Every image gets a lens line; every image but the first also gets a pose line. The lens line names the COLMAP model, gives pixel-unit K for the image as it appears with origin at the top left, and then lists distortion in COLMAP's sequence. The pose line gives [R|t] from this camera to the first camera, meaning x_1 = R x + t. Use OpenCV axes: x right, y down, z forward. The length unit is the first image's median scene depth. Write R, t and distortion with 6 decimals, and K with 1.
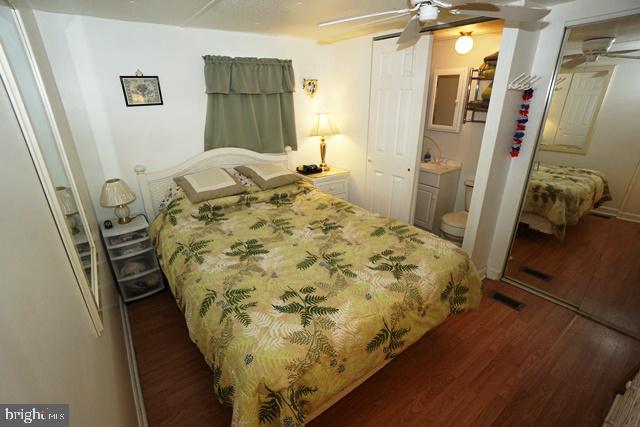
lens RADIAL K [[296.5, 0, 318.9], [0, 296.5, 211.1], [0, 0, 1]] dist [-0.001146, -0.000072]
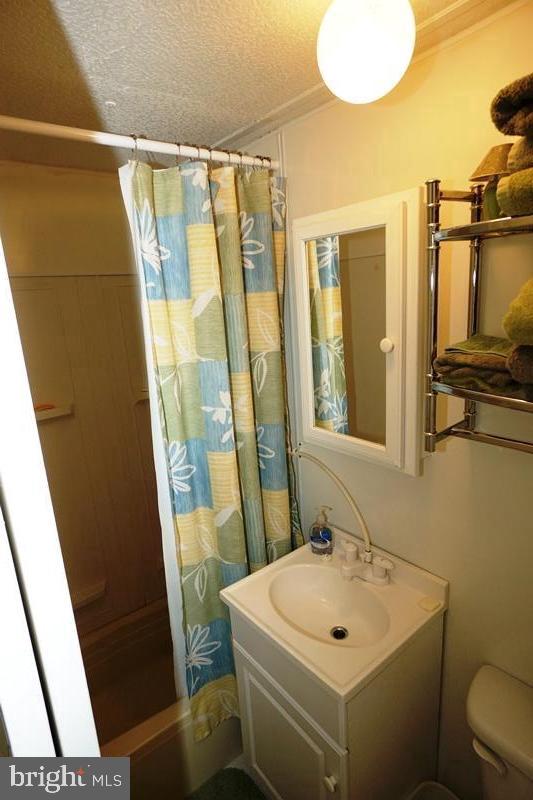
lens RADIAL K [[442.2, 0, 268.0], [0, 442.2, 400.9], [0, 0, 1]] dist [0.000439, -0.000031]
pose [[0.998078, -0.056188, 0.026126, 0.374548], [0.059394, 0.987667, -0.144867, -0.293744], [-0.017664, 0.146140, 0.989106, 0.702346]]
